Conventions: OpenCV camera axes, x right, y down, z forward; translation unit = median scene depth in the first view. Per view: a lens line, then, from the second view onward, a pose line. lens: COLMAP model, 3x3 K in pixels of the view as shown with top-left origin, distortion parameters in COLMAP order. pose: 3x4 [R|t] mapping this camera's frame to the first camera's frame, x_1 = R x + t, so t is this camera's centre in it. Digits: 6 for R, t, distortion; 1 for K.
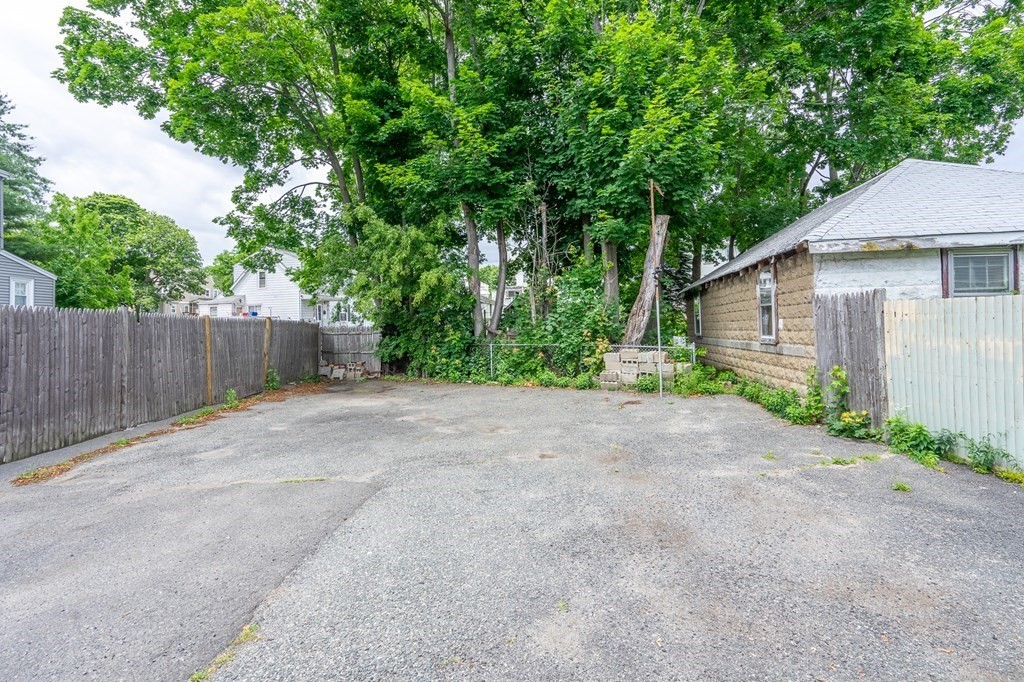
lens RADIAL K [[474.6, 0, 534.8], [0, 474.6, 313.9], [0, 0, 1]] dist [-0.007871, 0.002644]
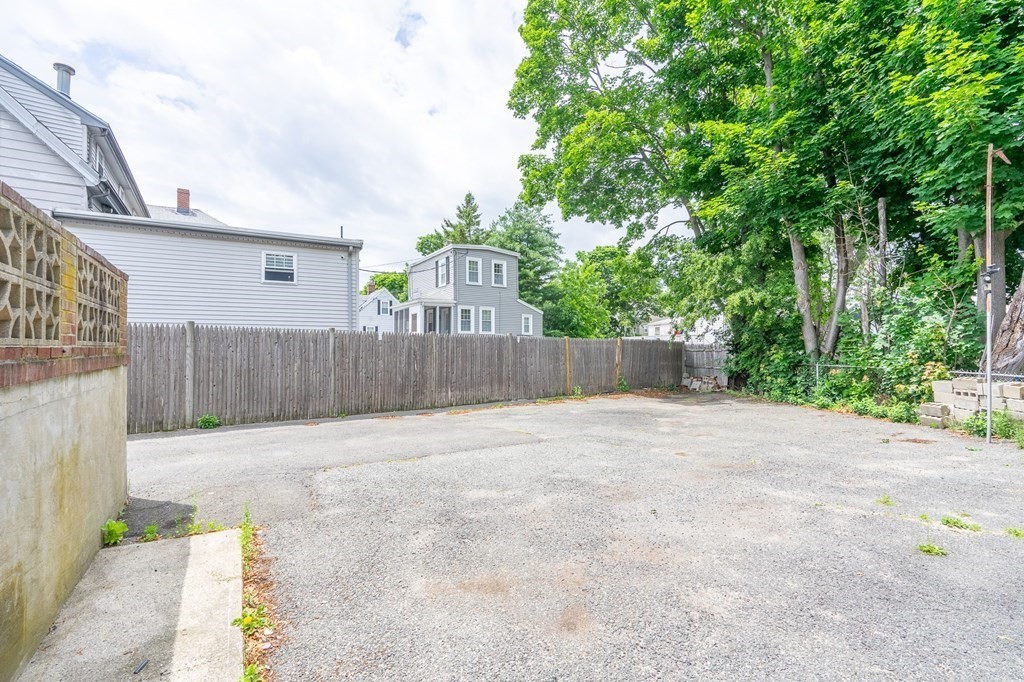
lens RADIAL K [[474.6, 0, 516.5], [0, 474.6, 339.3], [0, 0, 1]] dist [-0.007871, 0.002644]
pose [[0.575809, -0.002911, -0.817579, 0.512640], [0.017387, 0.999811, 0.008685, -0.004940], [0.817400, -0.019216, 0.575750, -0.015248]]
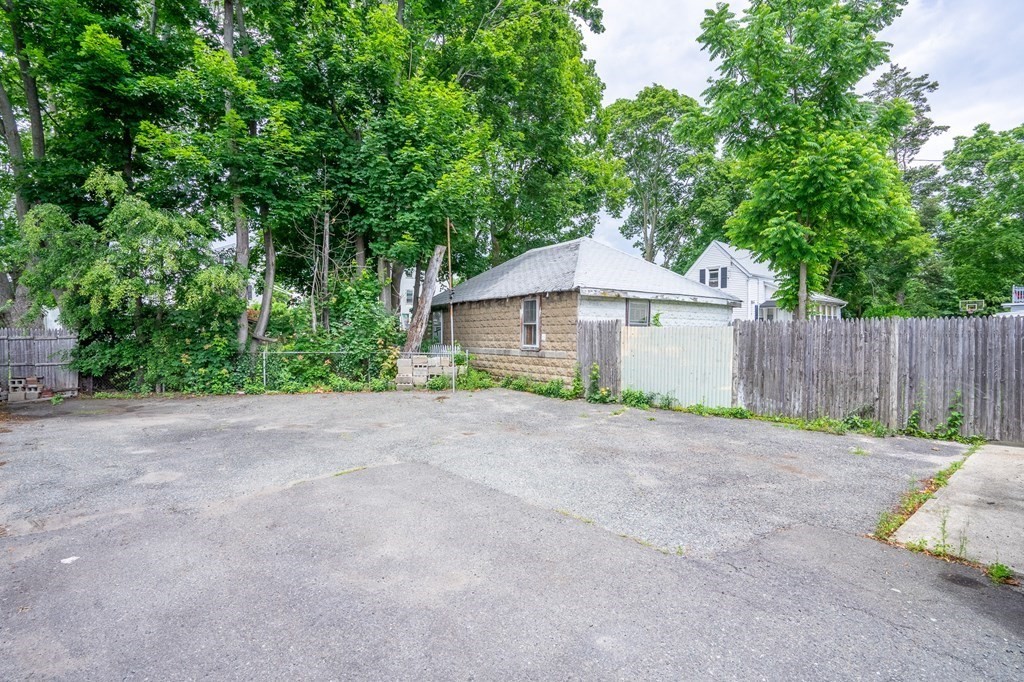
lens RADIAL K [[474.6, 0, 530.3], [0, 474.6, 333.9], [0, 0, 1]] dist [-0.007871, 0.002644]
pose [[0.715478, 0.021062, 0.698318, -0.525956], [-0.038813, 0.999200, 0.009630, -0.001401], [-0.697556, -0.033994, 0.715723, -0.047939]]
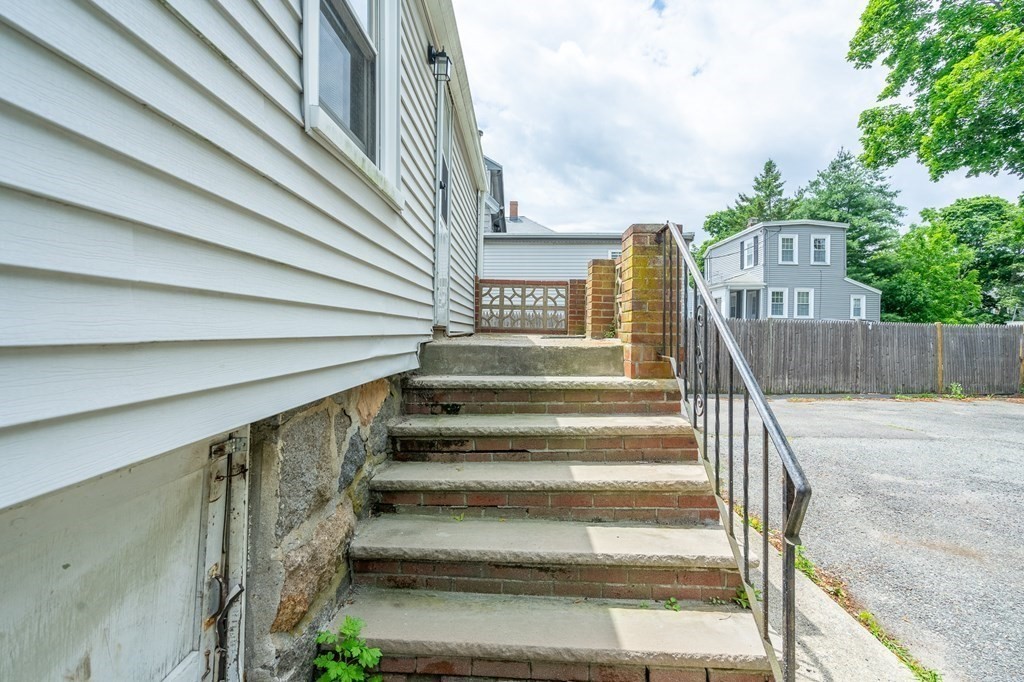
lens RADIAL K [[474.6, 0, 502.2], [0, 474.6, 332.4], [0, 0, 1]] dist [-0.007871, 0.002644]
pose [[0.025855, 0.018904, -0.999487, 0.593581], [0.015938, 0.999686, 0.019320, -0.014810], [0.999539, -0.016430, 0.025546, -0.217360]]
